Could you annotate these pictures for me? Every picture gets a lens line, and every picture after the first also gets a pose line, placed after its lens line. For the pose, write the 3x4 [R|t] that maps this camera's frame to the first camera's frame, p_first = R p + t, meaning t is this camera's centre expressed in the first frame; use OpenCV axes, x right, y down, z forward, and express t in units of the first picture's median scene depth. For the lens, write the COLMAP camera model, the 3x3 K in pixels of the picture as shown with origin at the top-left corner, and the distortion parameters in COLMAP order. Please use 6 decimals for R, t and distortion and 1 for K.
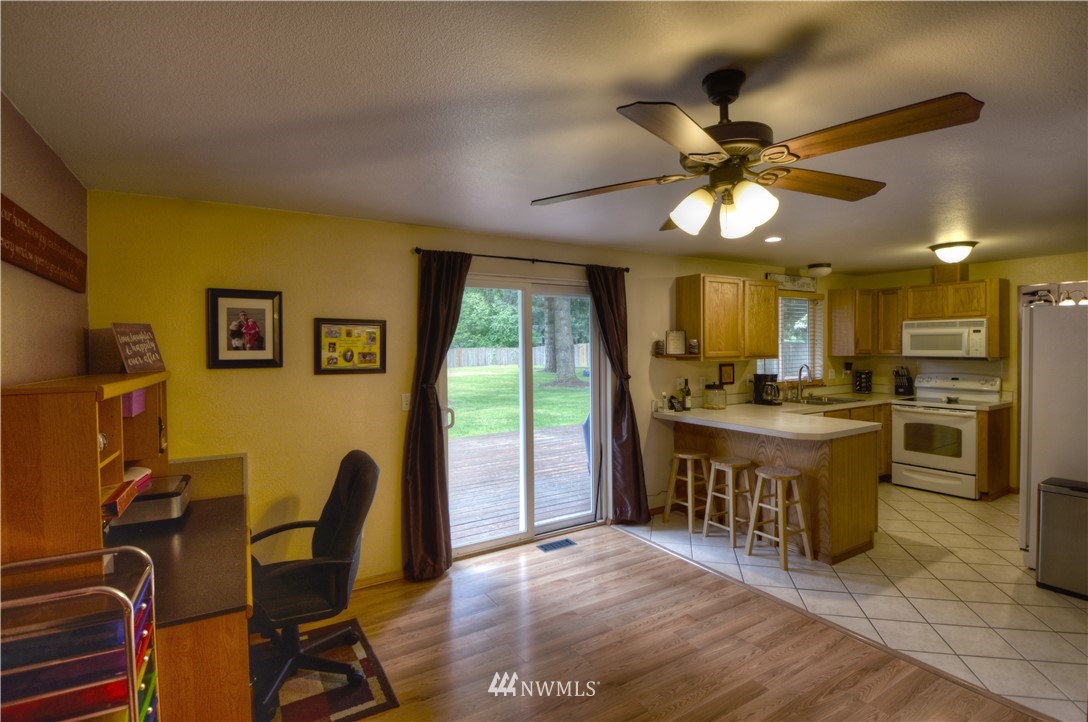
lens RADIAL K [[529.0, 0, 547.0], [0, 529.0, 357.5], [0, 0, 1]] dist [-0.011058, 0.001427]
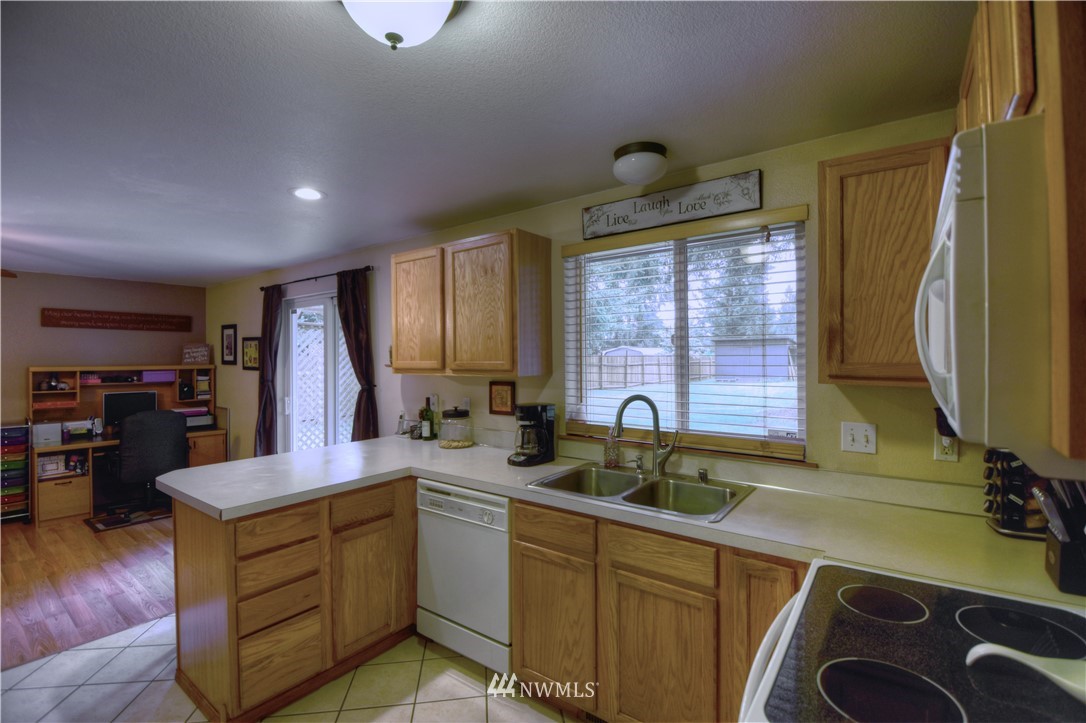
lens RADIAL K [[486.7, 0, 547.1], [0, 486.7, 354.7], [0, 0, 1]] dist [-0.004202, -0.010750]
pose [[0.361779, 0.006119, -0.932244, 0.847084], [-0.014991, 0.999887, 0.000745, -0.019174], [0.932143, 0.013705, 0.361830, 0.803626]]
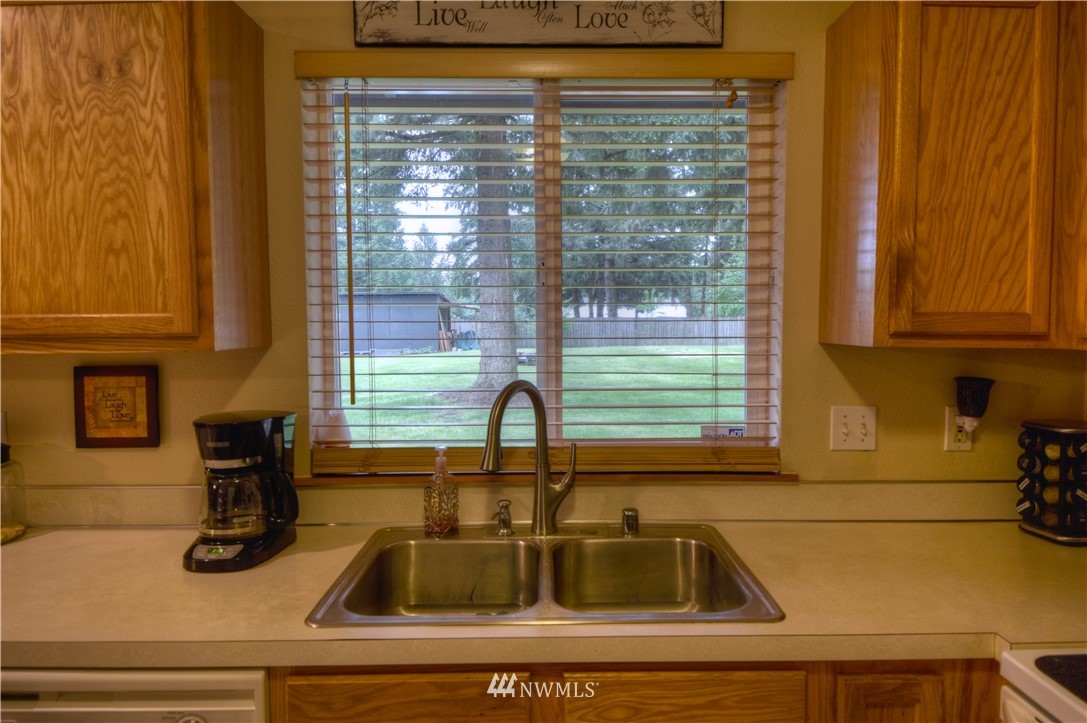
lens RADIAL K [[704.2, 0, 557.3], [0, 704.2, 354.7], [0, 0, 1]] dist [0.004540, -0.017113]
pose [[0.858039, 0.035323, -0.512368, 0.658100], [-0.015719, 0.998971, 0.042547, -0.009897], [0.513343, -0.028453, 0.857712, 0.782961]]
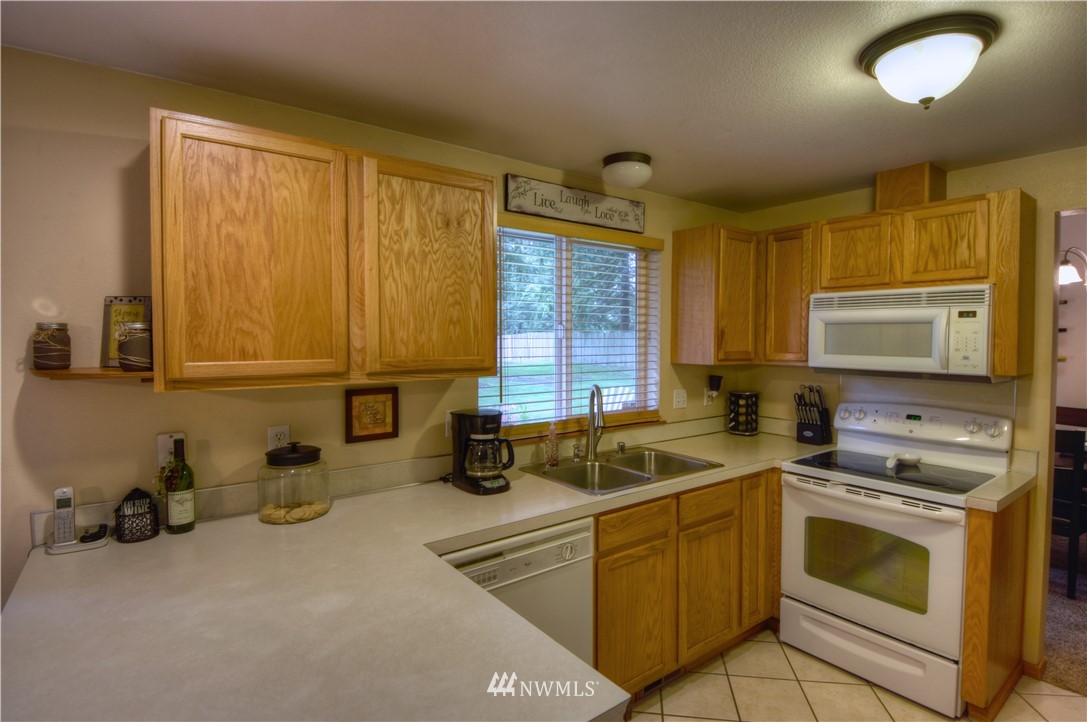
lens RADIAL K [[534.7, 0, 552.0], [0, 534.7, 361.7], [0, 0, 1]] dist [0.005472, -0.005054]
pose [[0.995903, 0.007052, 0.090156, 0.417821], [-0.009119, 0.999704, 0.022534, -0.017032], [-0.089971, -0.023264, 0.995673, 0.562112]]
